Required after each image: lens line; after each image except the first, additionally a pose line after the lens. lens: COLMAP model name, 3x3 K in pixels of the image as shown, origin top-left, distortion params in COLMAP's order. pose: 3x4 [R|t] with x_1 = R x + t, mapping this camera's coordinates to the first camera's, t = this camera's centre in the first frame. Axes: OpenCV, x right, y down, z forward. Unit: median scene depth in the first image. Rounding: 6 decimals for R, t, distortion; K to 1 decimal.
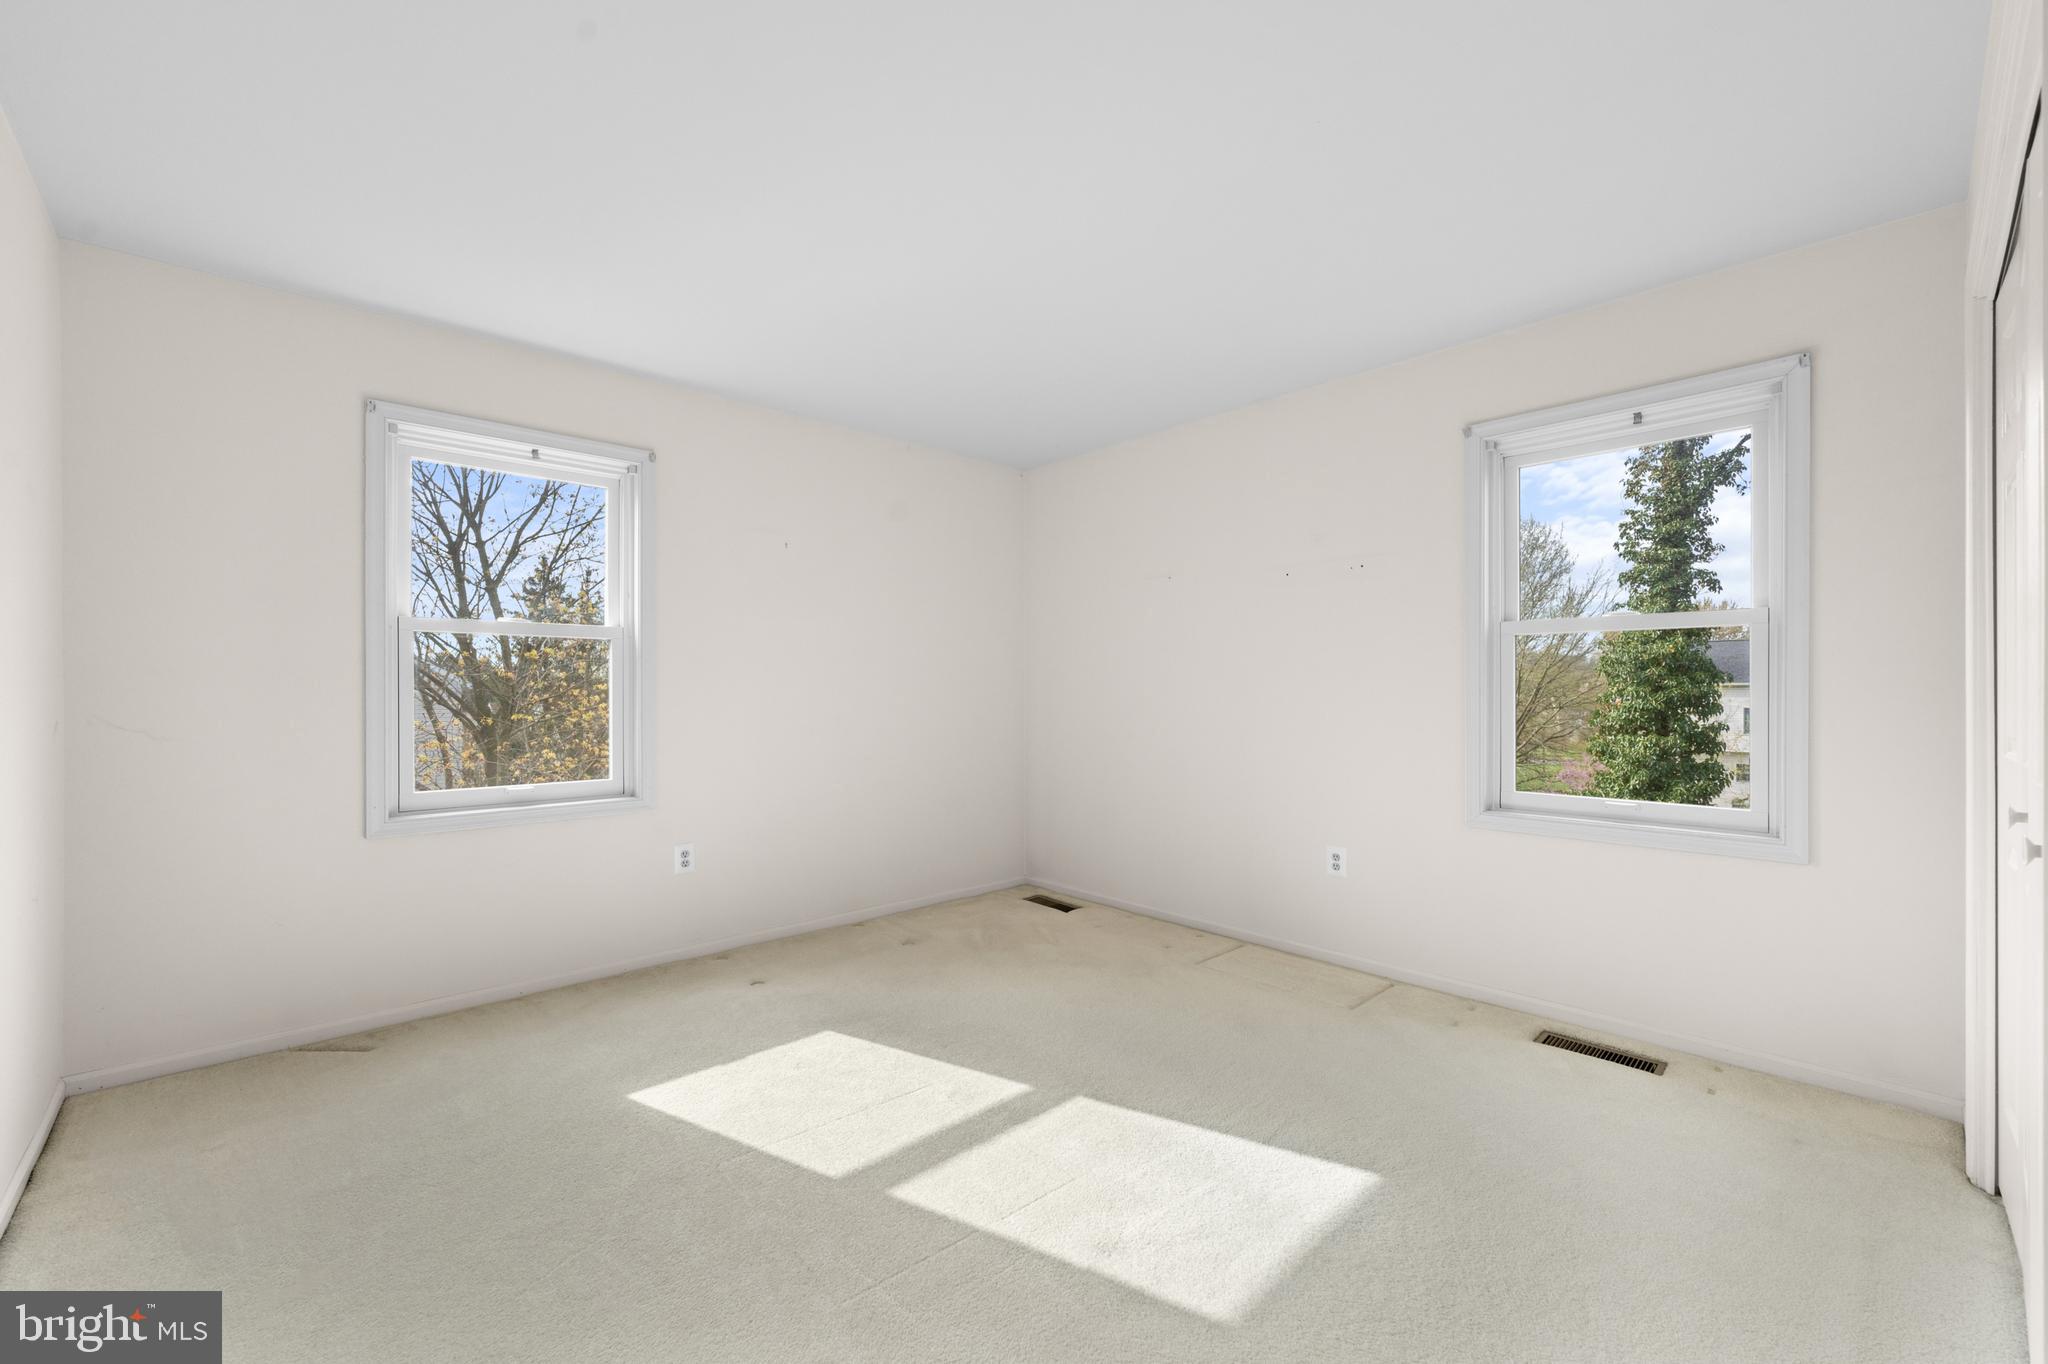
lens RADIAL K [[823.8, 0, 1023.7], [0, 823.8, 691.8], [0, 0, 1]] dist [0.000068, 0.000057]
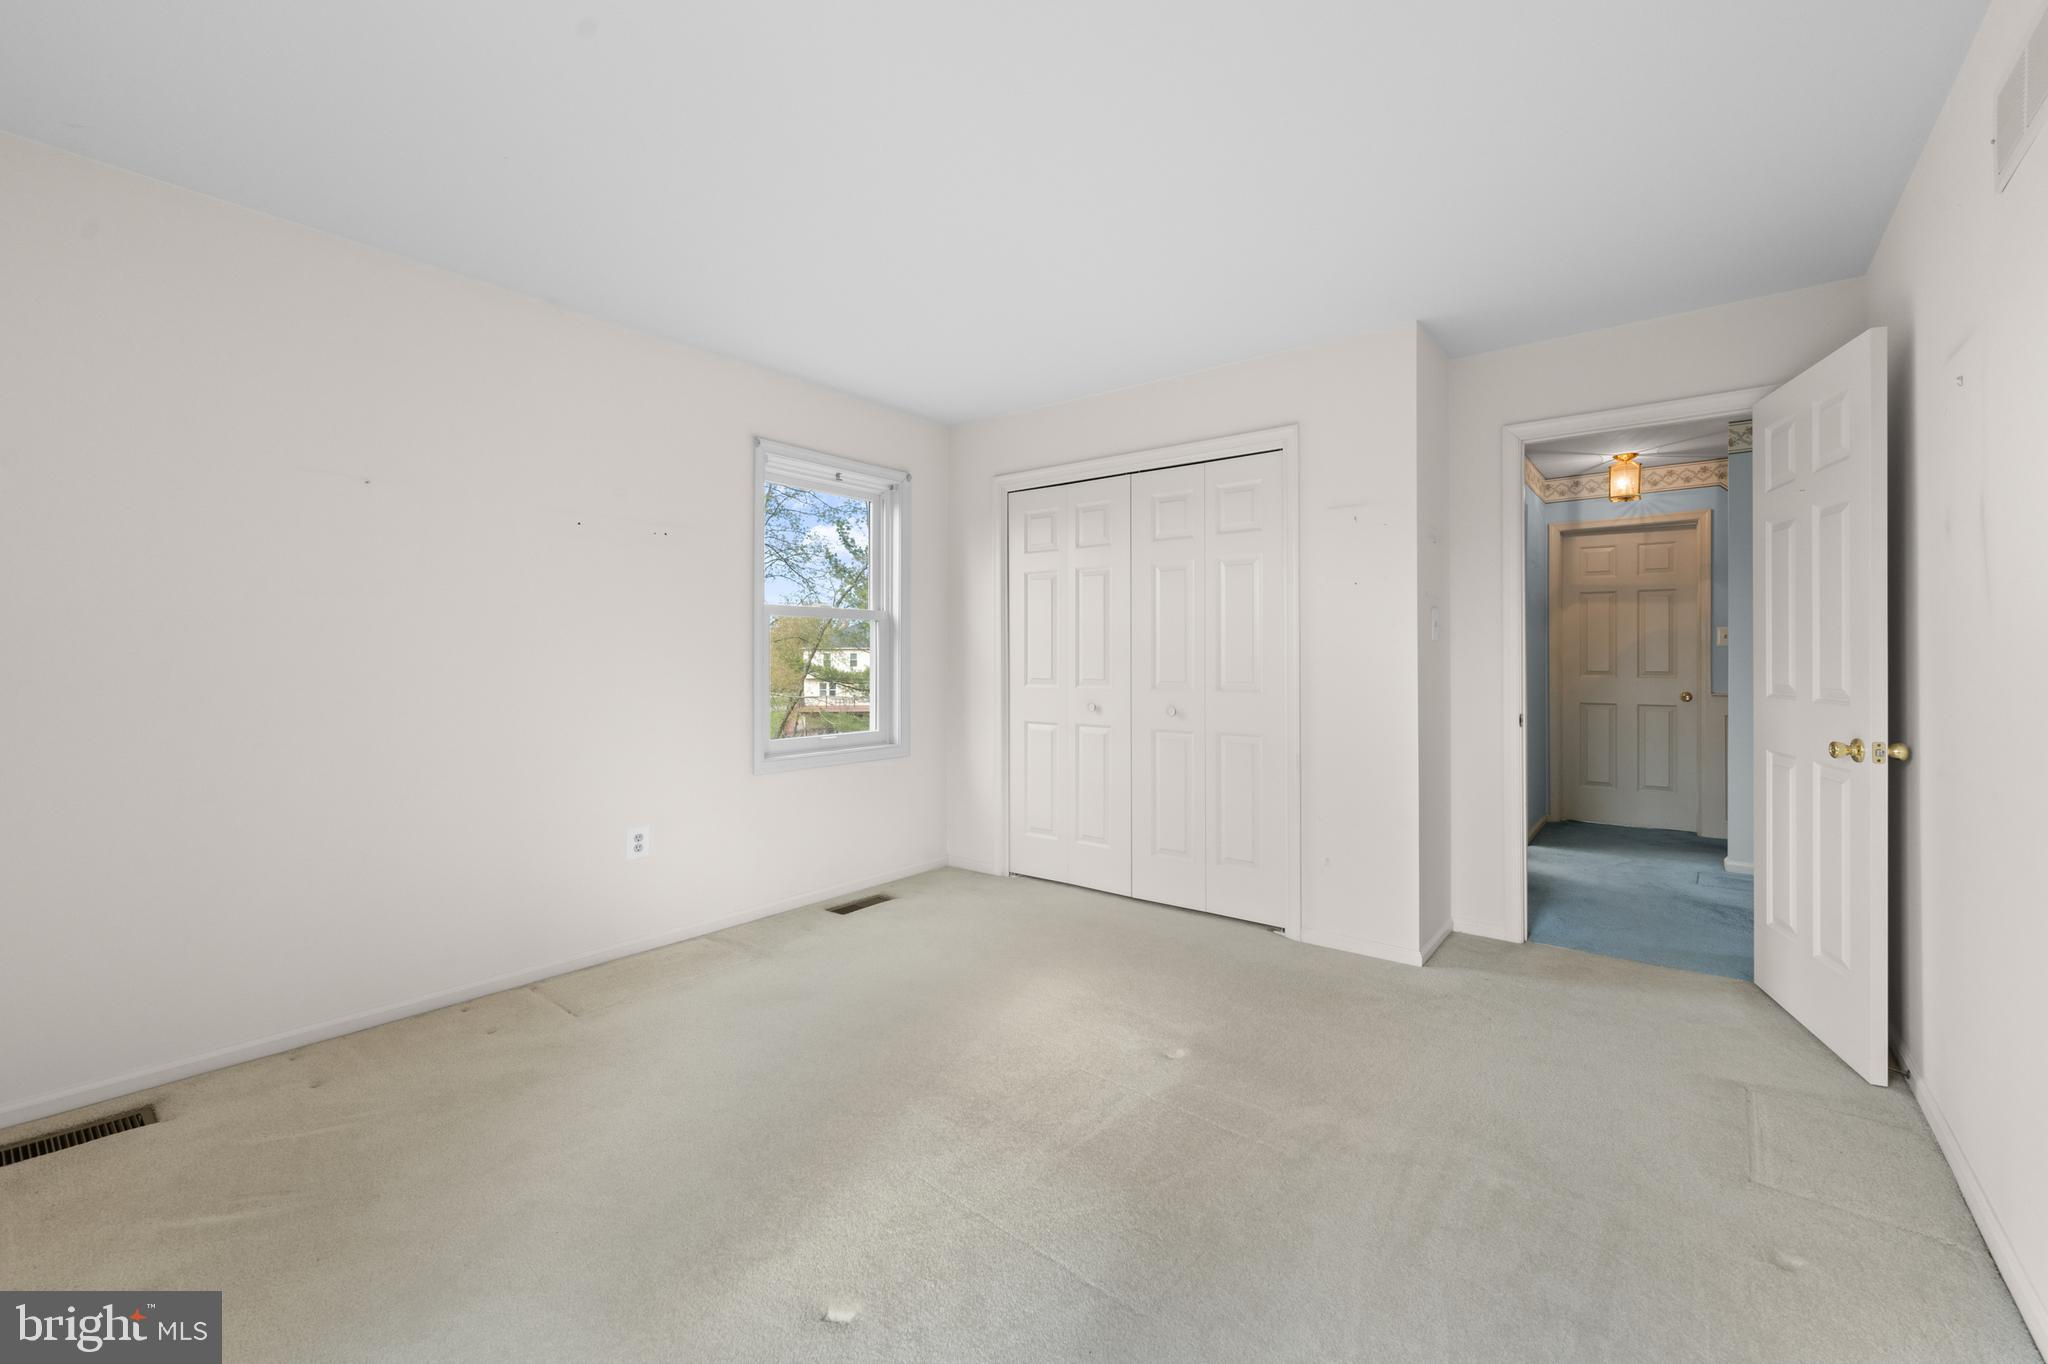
lens RADIAL K [[848.2, 0, 1020.0], [0, 848.2, 653.0], [0, 0, 1]] dist [0.003140, 0.000361]
pose [[-0.153139, 0.010828, 0.988145, -0.655860], [0.006388, 0.999930, -0.009967, 0.003024], [-0.988184, 0.004786, -0.153198, 0.732191]]
